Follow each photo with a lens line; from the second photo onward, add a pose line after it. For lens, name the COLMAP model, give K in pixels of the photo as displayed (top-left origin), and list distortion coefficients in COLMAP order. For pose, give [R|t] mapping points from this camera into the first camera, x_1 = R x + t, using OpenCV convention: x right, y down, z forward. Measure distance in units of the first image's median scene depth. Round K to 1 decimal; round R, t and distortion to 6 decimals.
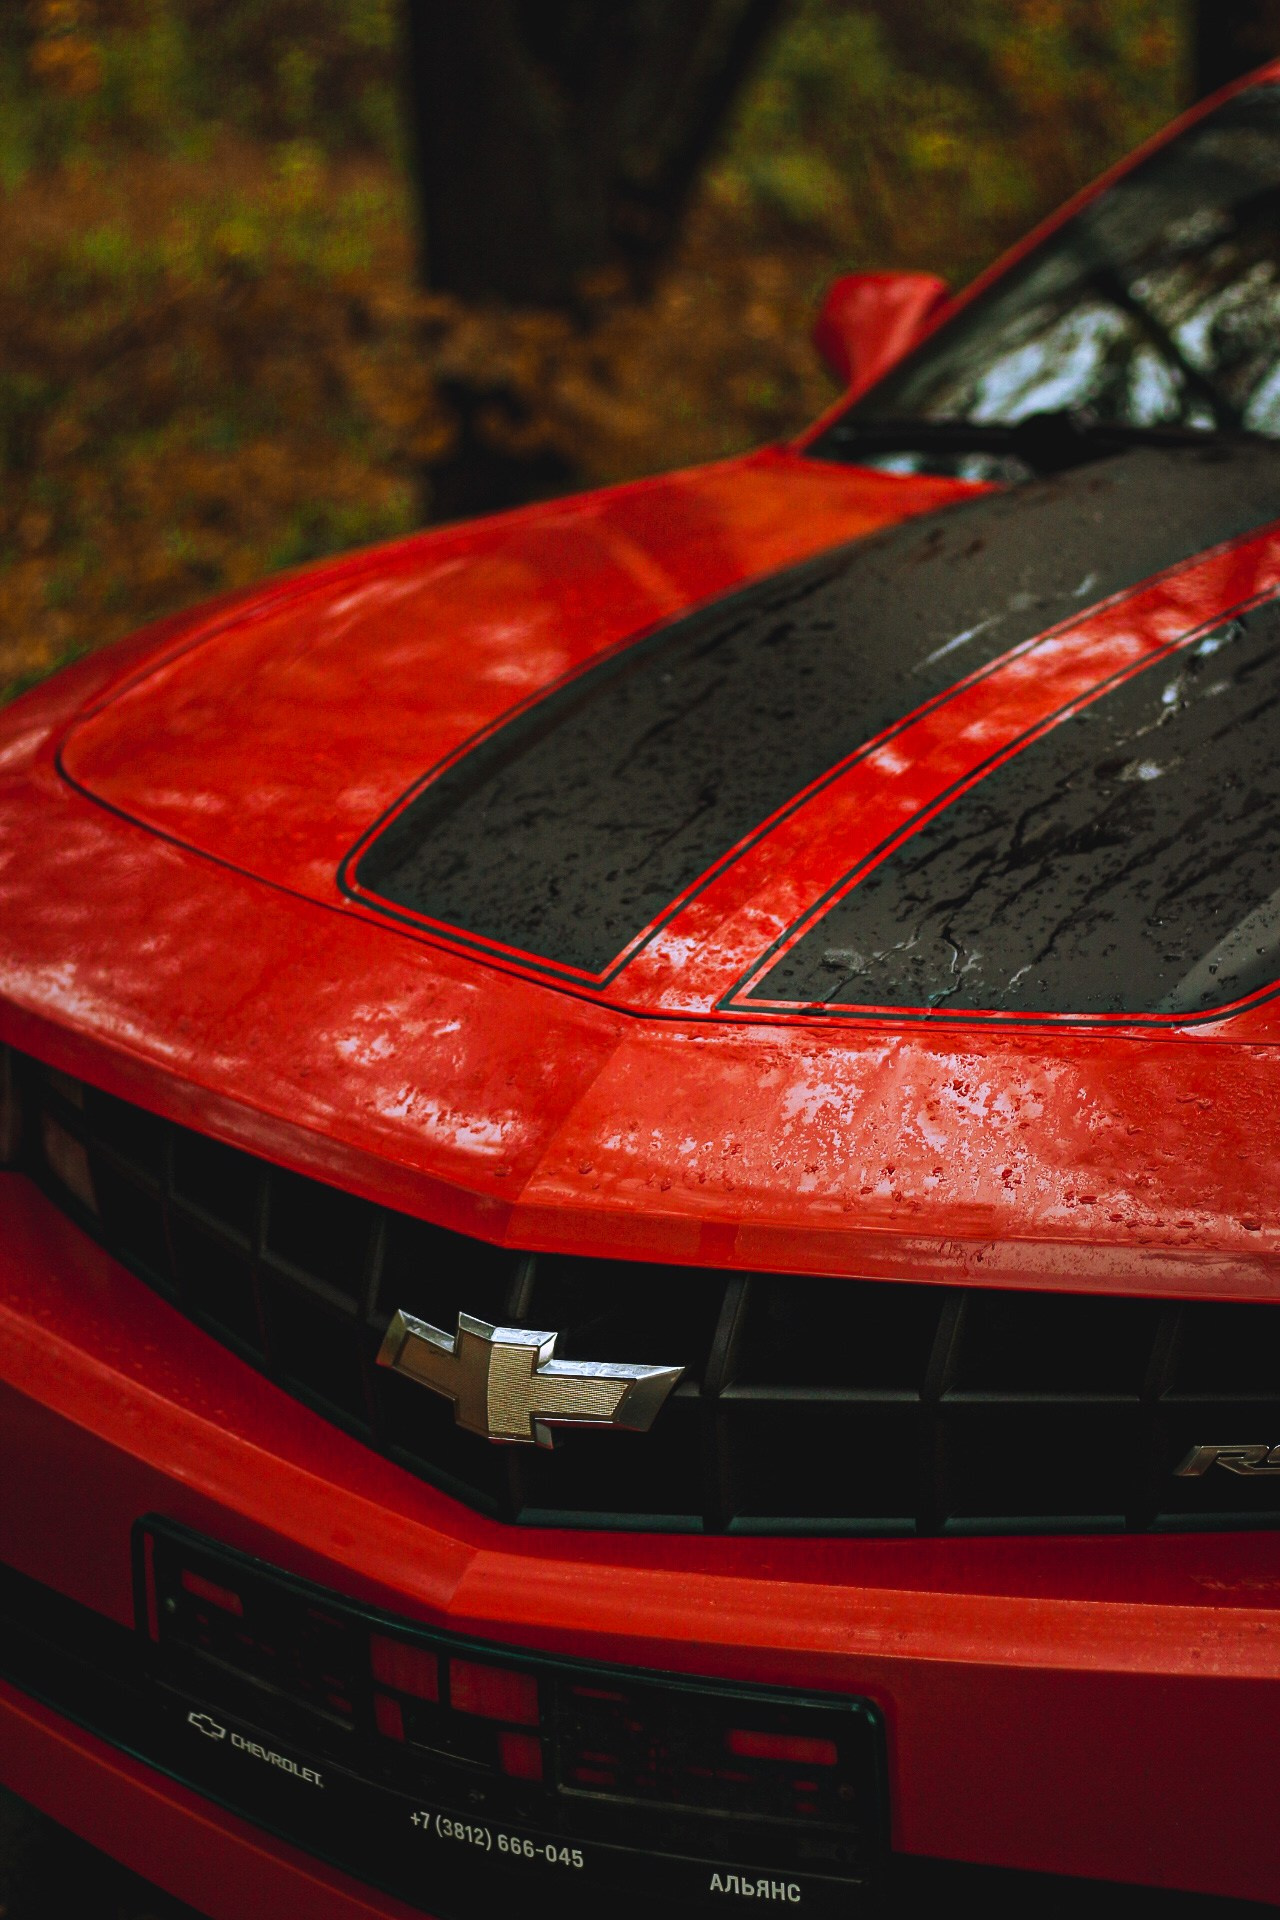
lens RADIAL K [[4539.9, 0, 640.0], [0, 4539.9, 960.0], [0, 0, 1]] dist [-0.101713, -0.049092]
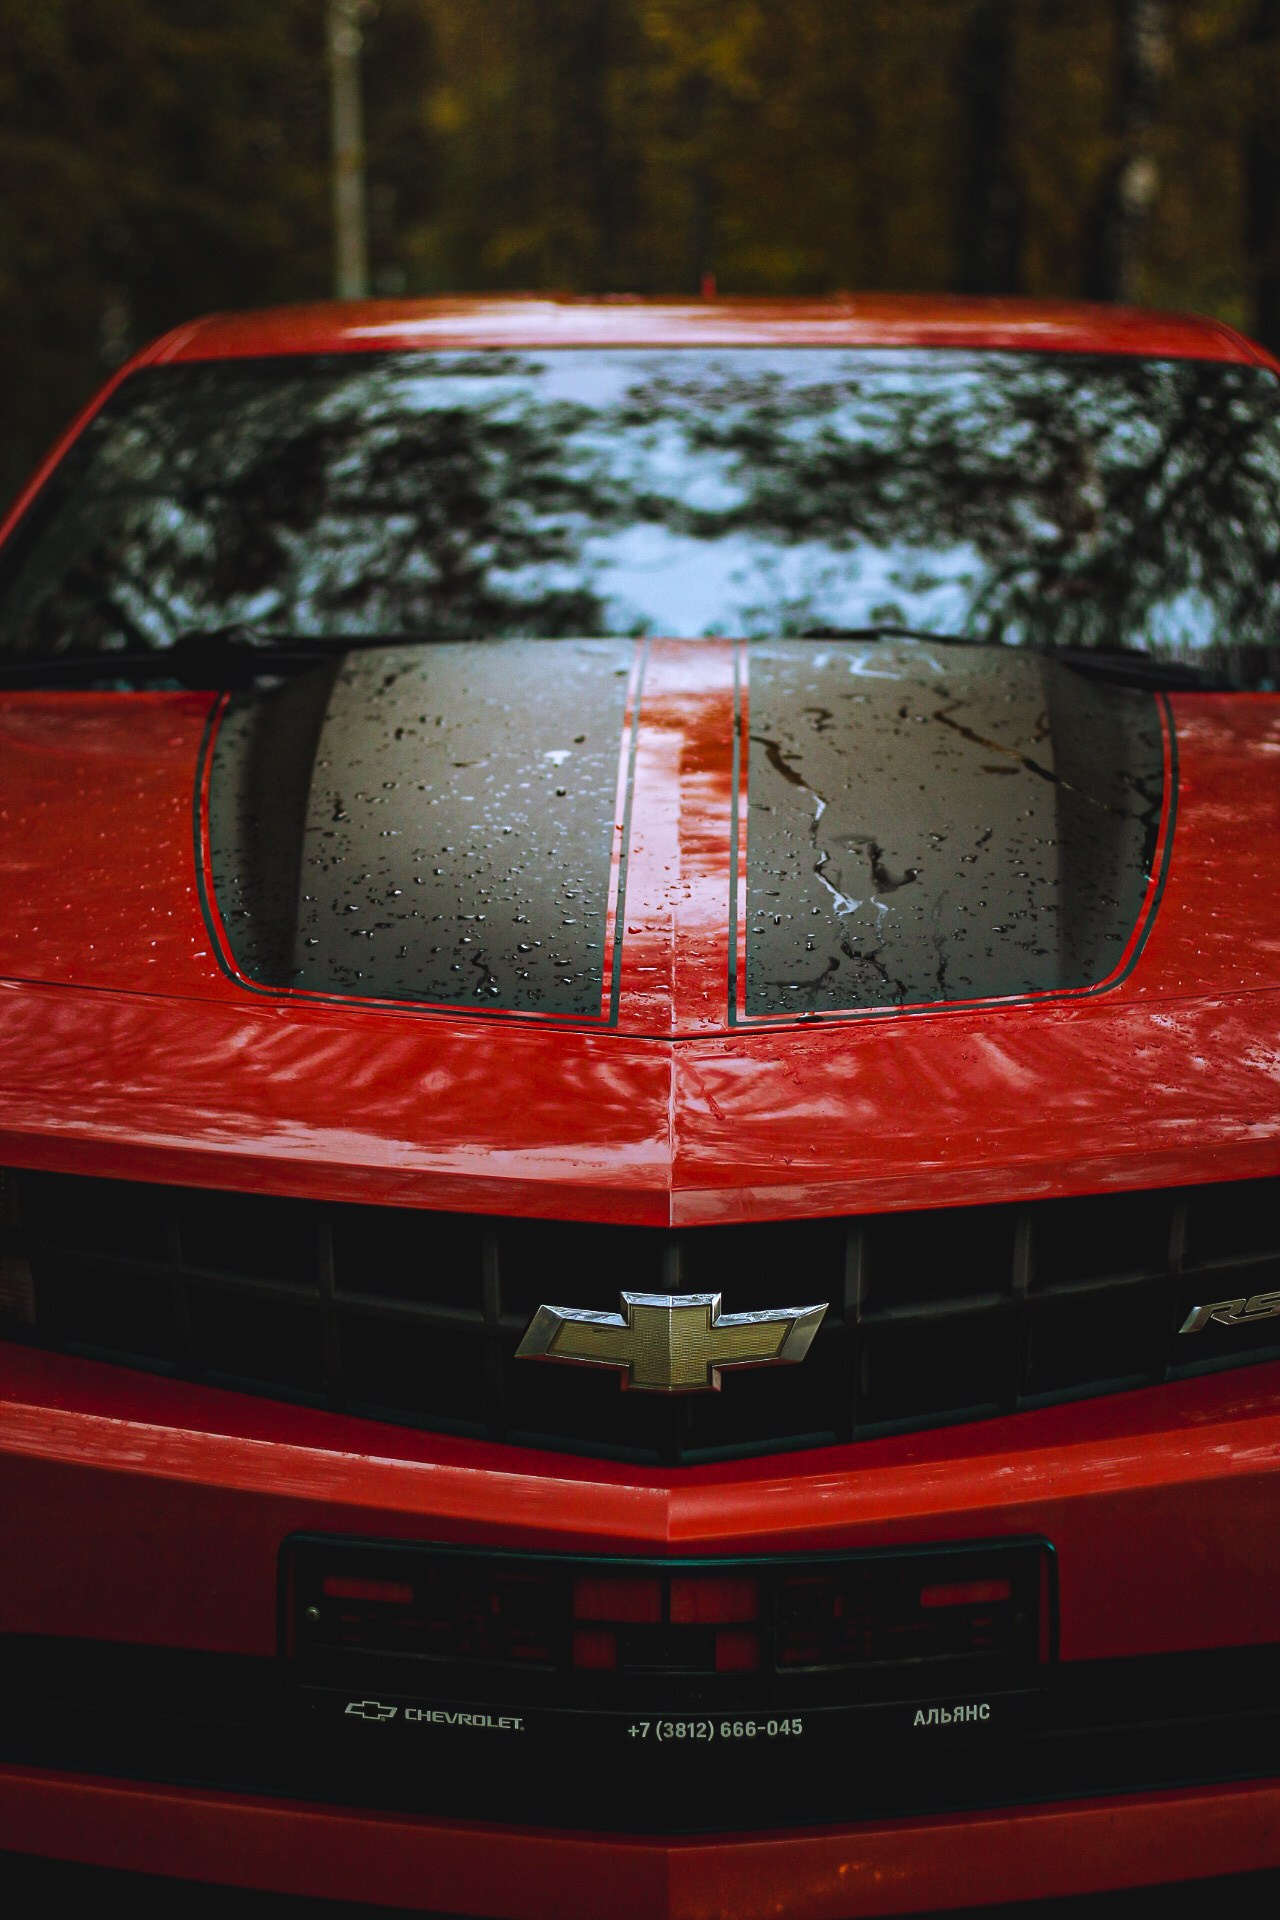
lens RADIAL K [[4306.1, 0, 640.0], [0, 4306.1, 960.0], [0, 0, 1]] dist [-0.112433, -1.134317]
pose [[0.836457, -0.073094, 0.543137, -0.606538], [0.129966, 0.989251, -0.067023, 0.064525], [-0.532399, 0.126652, 0.836965, 0.046500]]
